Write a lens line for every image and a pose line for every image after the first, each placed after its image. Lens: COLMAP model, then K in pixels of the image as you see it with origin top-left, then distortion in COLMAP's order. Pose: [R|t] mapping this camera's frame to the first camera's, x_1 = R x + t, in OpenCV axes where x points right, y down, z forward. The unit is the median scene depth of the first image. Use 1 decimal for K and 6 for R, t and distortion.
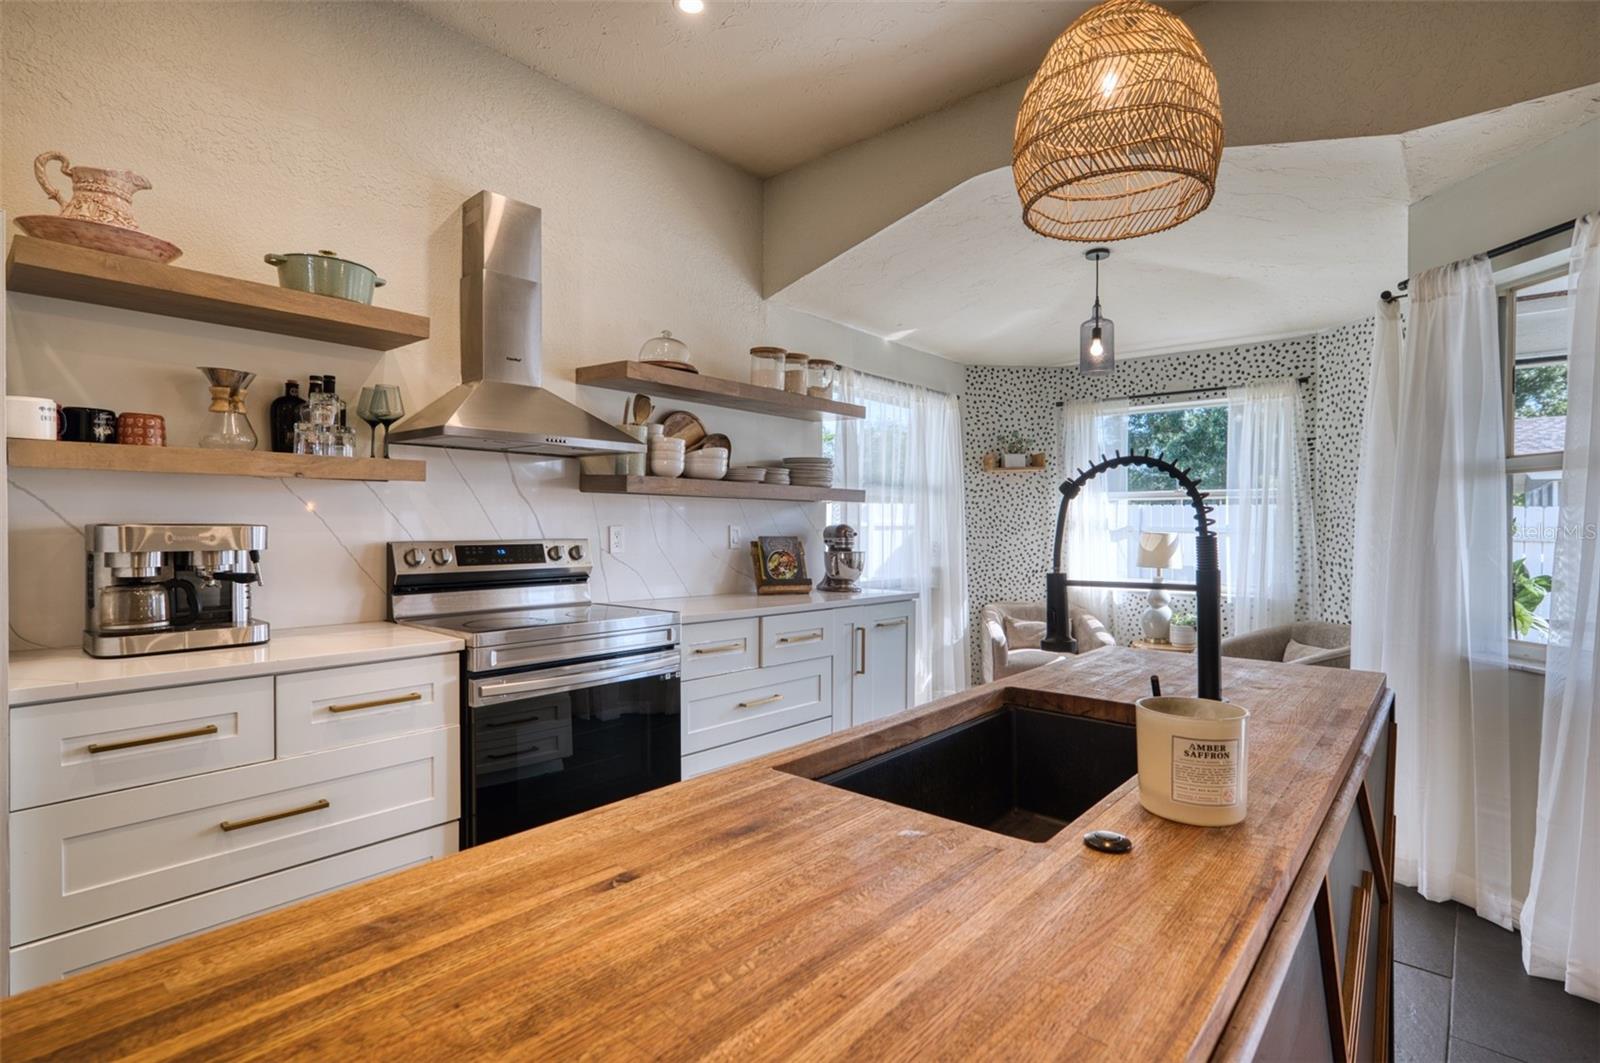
lens RADIAL K [[774.7, 0, 801.6], [0, 774.7, 527.5], [0, 0, 1]] dist [-0.003863, 0.005622]
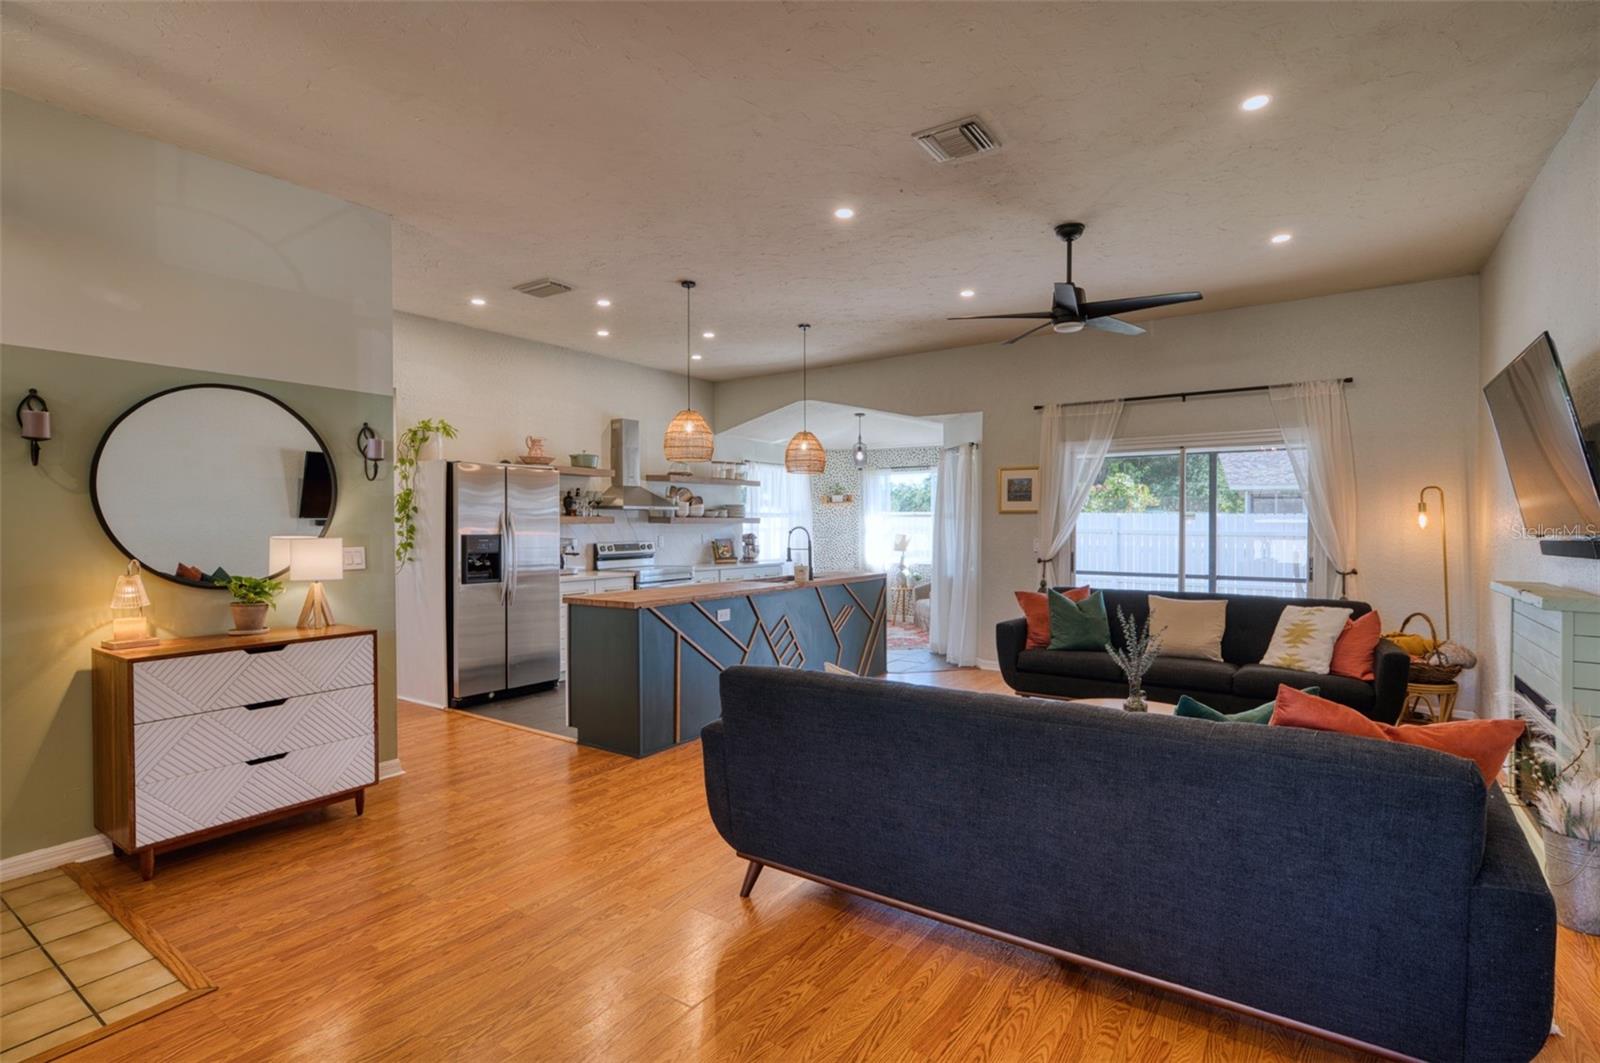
lens RADIAL K [[755.9, 0, 800.0], [0, 755.9, 531.5], [0, 0, 1]] dist [0.000743, 0.000194]
pose [[0.993594, -0.011912, 0.112380, -0.048641], [0.010952, 0.999898, 0.009153, -0.025845], [-0.112478, -0.007864, 0.993623, -1.137293]]
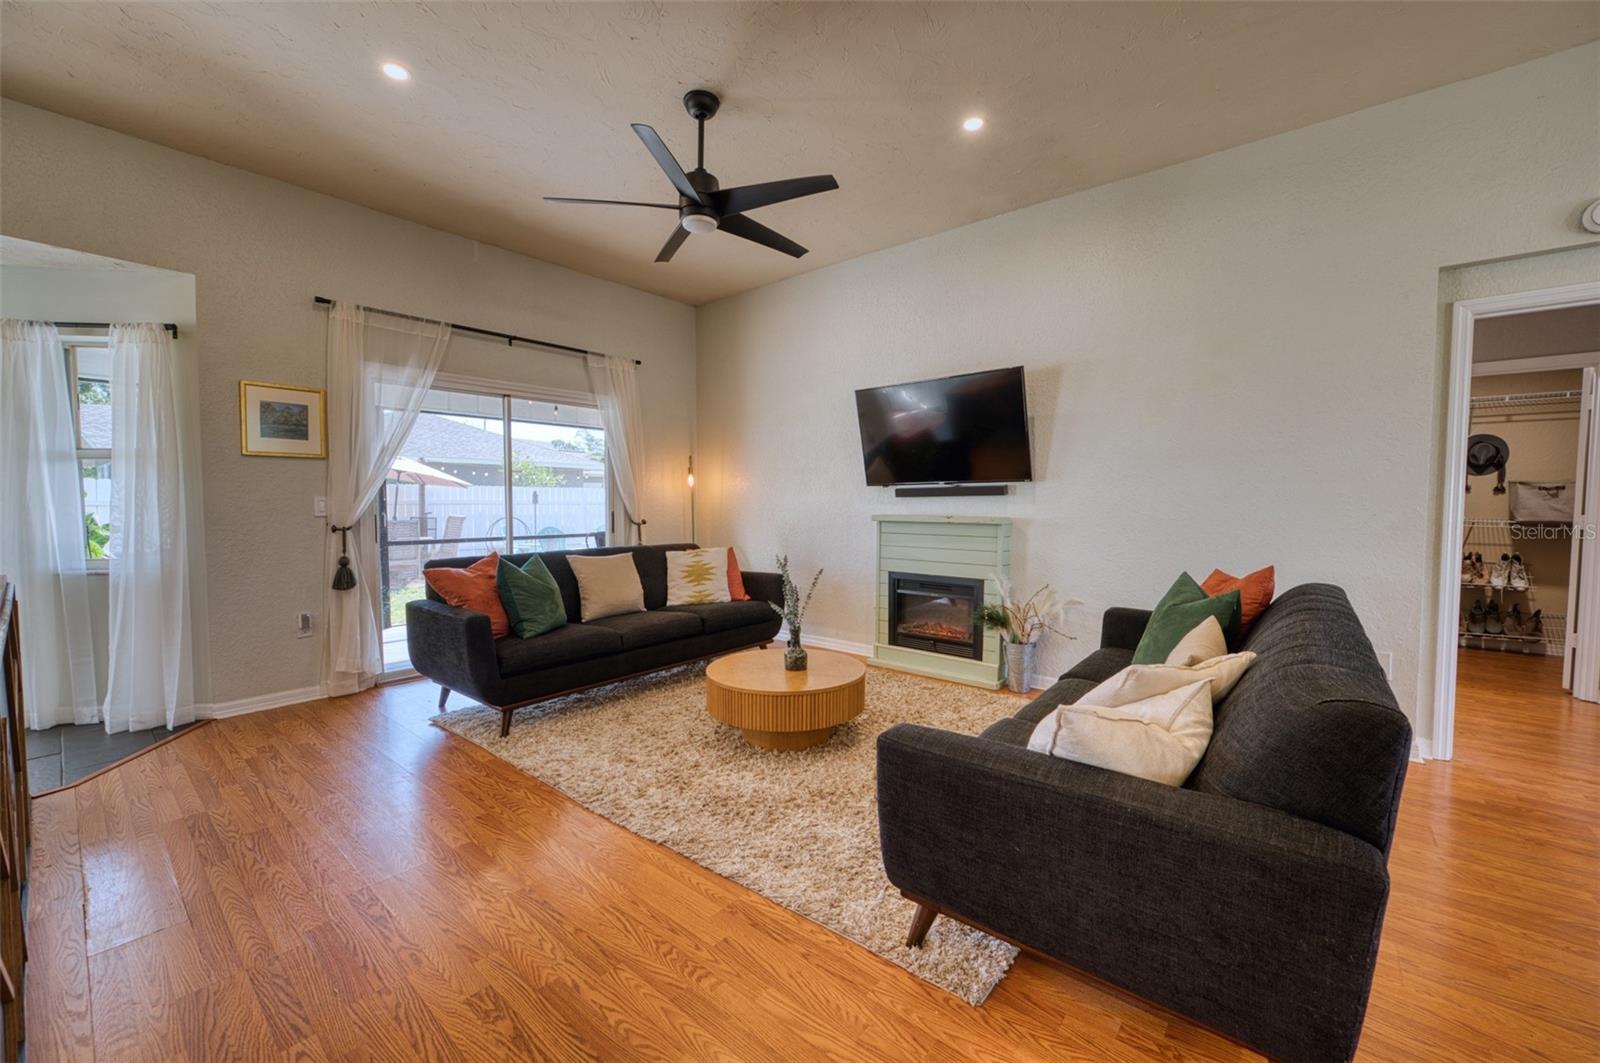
lens RADIAL K [[629.0, 0, 799.0], [0, 629.0, 529.3], [0, 0, 1]] dist [-0.016665, 0.006510]
pose [[-0.025275, -0.055085, 0.998162, -0.269320], [0.004774, 0.998463, 0.055223, 0.008132], [-0.999669, 0.006161, -0.024973, -0.293400]]
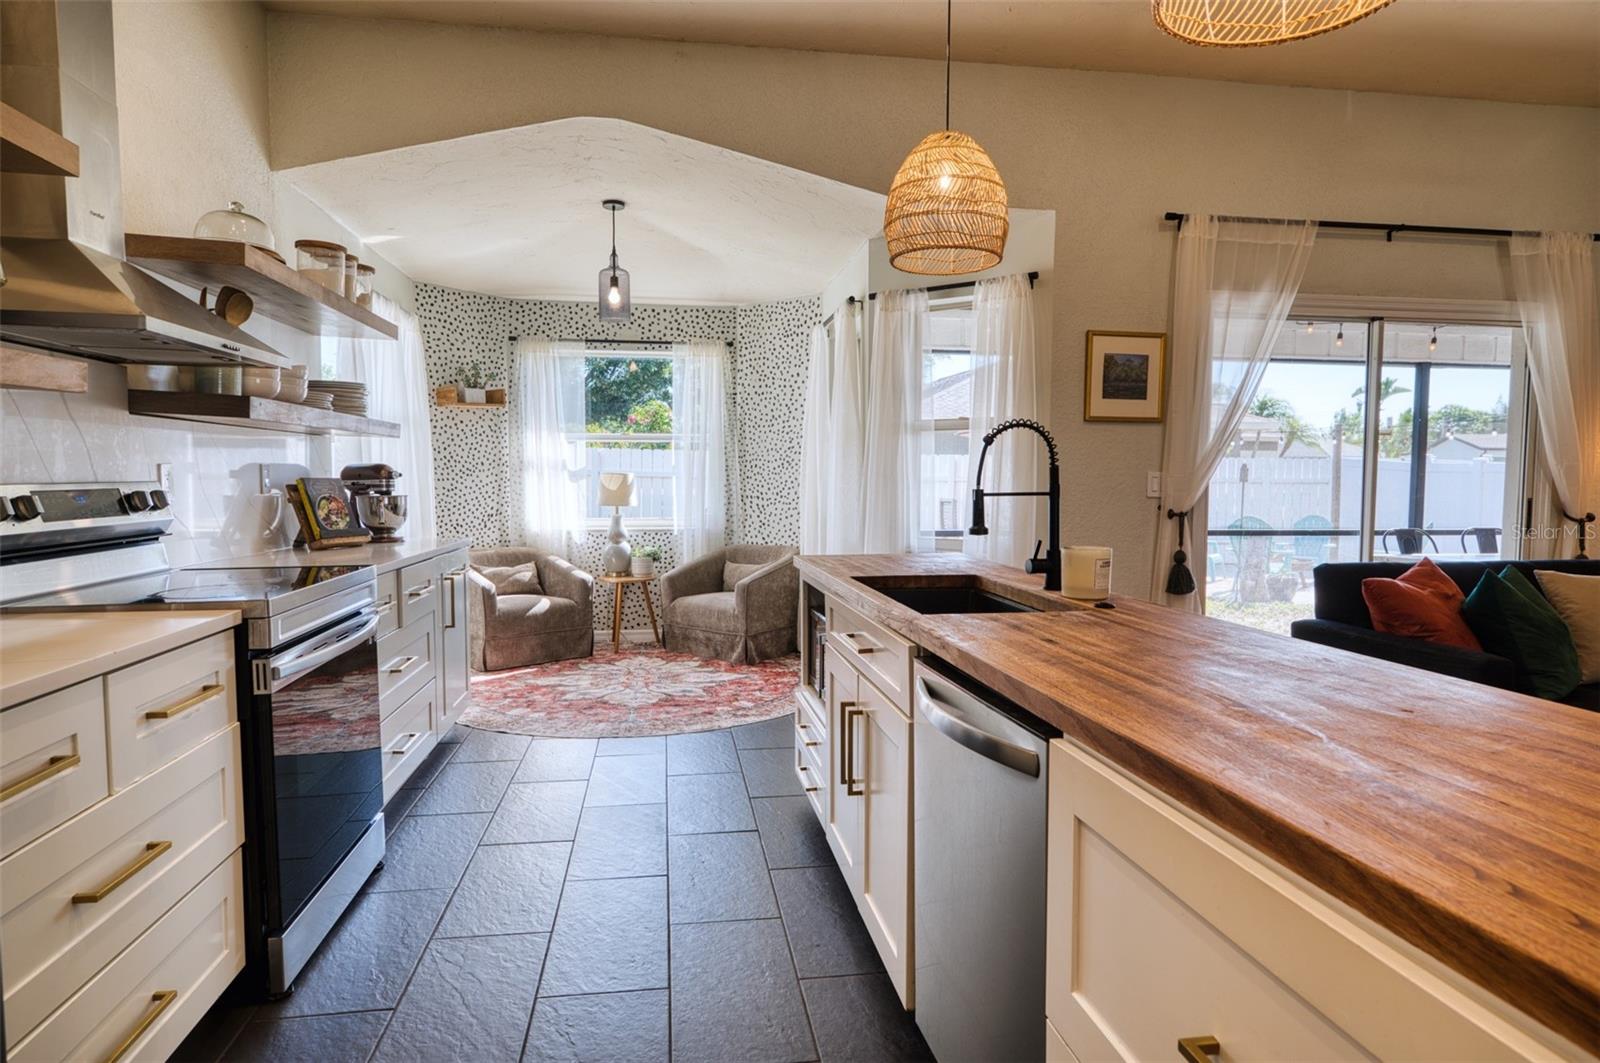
lens RADIAL K [[909.2, 0, 796.1], [0, 909.2, 526.7], [0, 0, 1]] dist [-0.006295, 0.003108]
pose [[0.646468, -0.049284, 0.761348, -0.382060], [0.003526, 0.998094, 0.061615, 0.004937], [-0.762933, -0.037148, 0.645409, 0.005990]]
